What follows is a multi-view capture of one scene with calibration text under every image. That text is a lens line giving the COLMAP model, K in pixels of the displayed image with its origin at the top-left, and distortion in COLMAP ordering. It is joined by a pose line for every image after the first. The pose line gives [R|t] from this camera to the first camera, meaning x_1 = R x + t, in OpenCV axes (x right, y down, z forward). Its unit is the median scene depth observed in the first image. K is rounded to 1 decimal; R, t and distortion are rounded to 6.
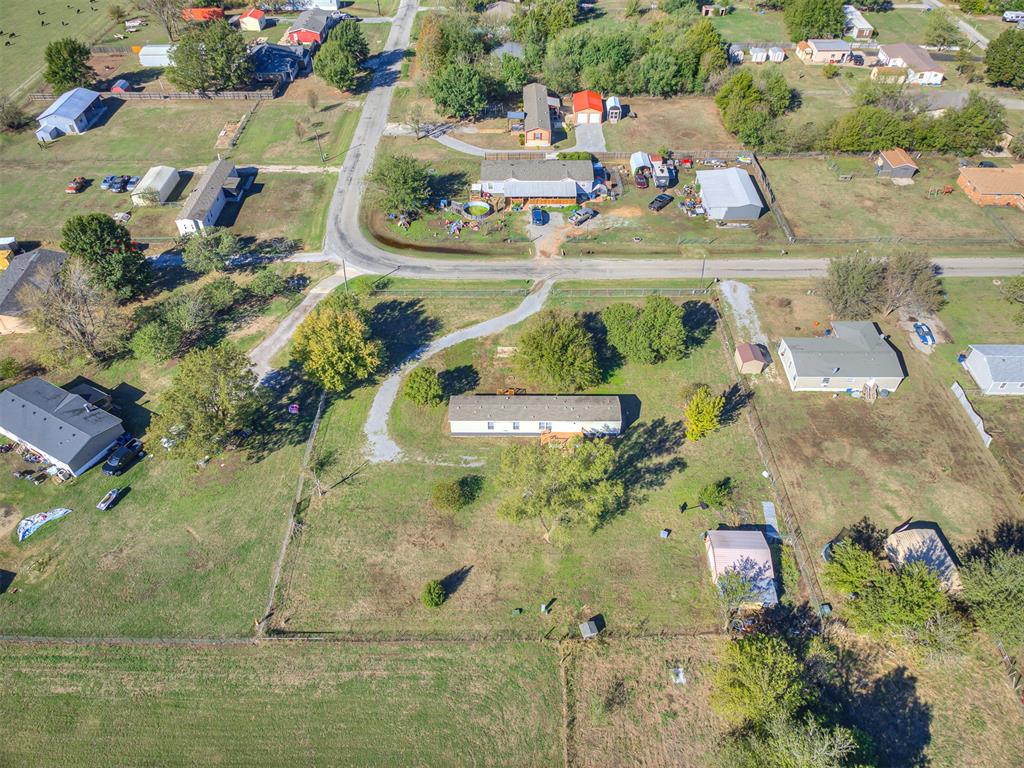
lens RADIAL K [[706.9, 0, 512.5], [0, 706.9, 363.8], [0, 0, 1]] dist [0.072014, -0.091294]
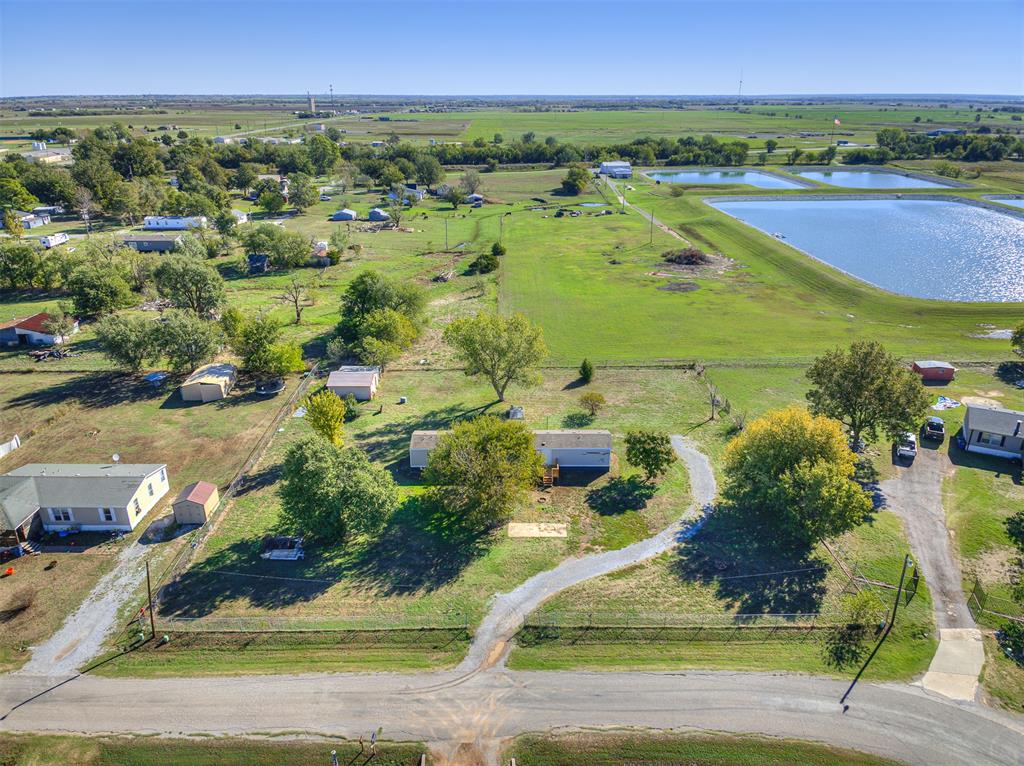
lens RADIAL K [[708.0, 0, 514.9], [0, 708.0, 381.6], [0, 0, 1]] dist [0.064461, -0.091376]
pose [[-0.999864, 0.007944, -0.014461, 0.039504], [-0.009741, 0.423210, 0.905979, -0.765945], [0.013317, 0.905997, -0.423075, 1.336392]]
